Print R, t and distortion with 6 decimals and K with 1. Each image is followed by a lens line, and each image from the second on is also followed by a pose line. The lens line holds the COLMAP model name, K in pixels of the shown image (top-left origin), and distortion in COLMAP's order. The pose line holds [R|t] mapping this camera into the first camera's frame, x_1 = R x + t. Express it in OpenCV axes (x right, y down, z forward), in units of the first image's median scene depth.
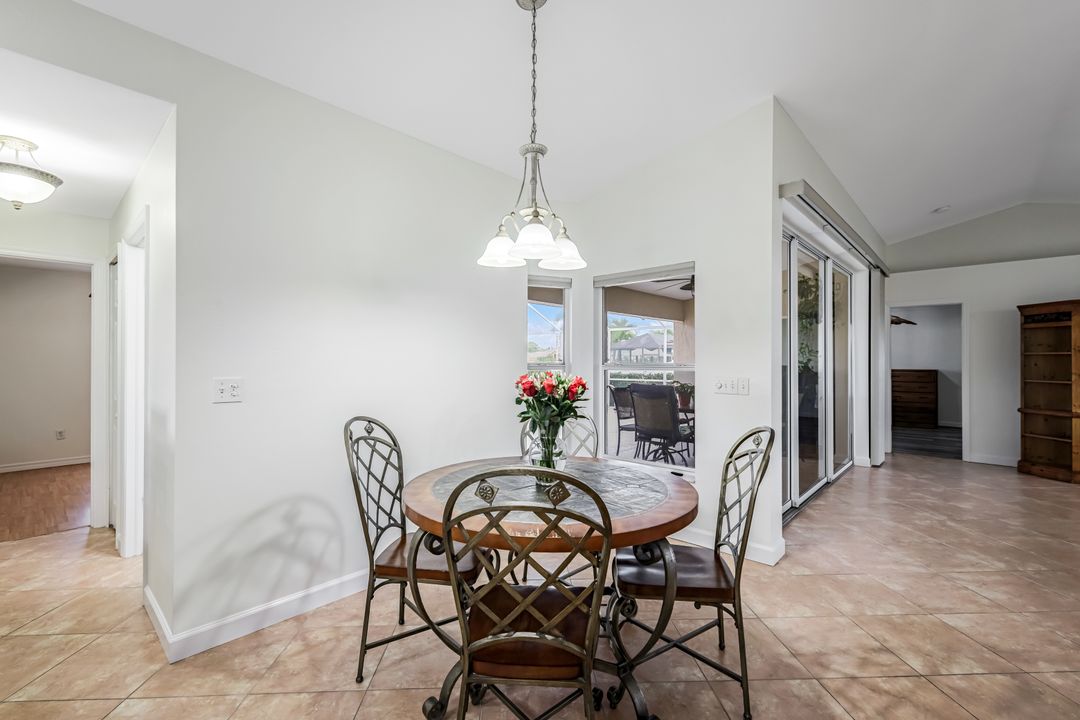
lens RADIAL K [[461.4, 0, 540.0], [0, 461.4, 360.0], [0, 0, 1]] dist [-0.005692, 0.000048]
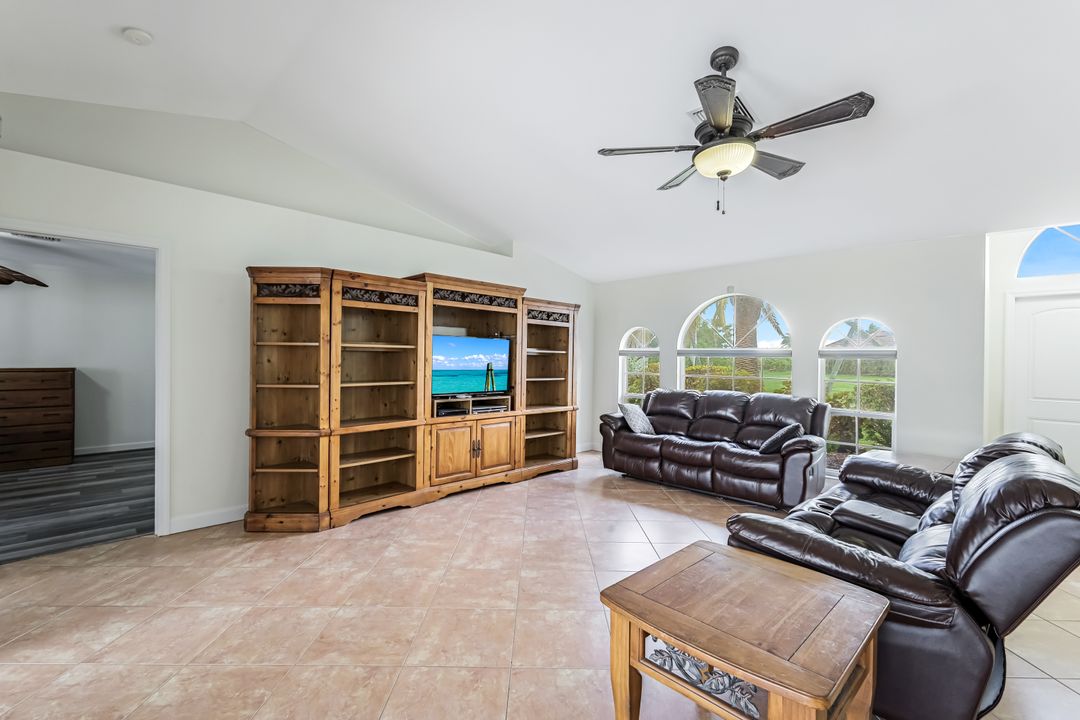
lens RADIAL K [[488.0, 0, 540.0], [0, 488.0, 360.0], [0, 0, 1]] dist [0.012391, -0.000003]
pose [[0.049933, -0.003708, 0.998746, 0.381891], [-0.008952, 0.999951, 0.004160, 0.004155], [-0.998712, -0.009148, 0.049897, 0.561801]]
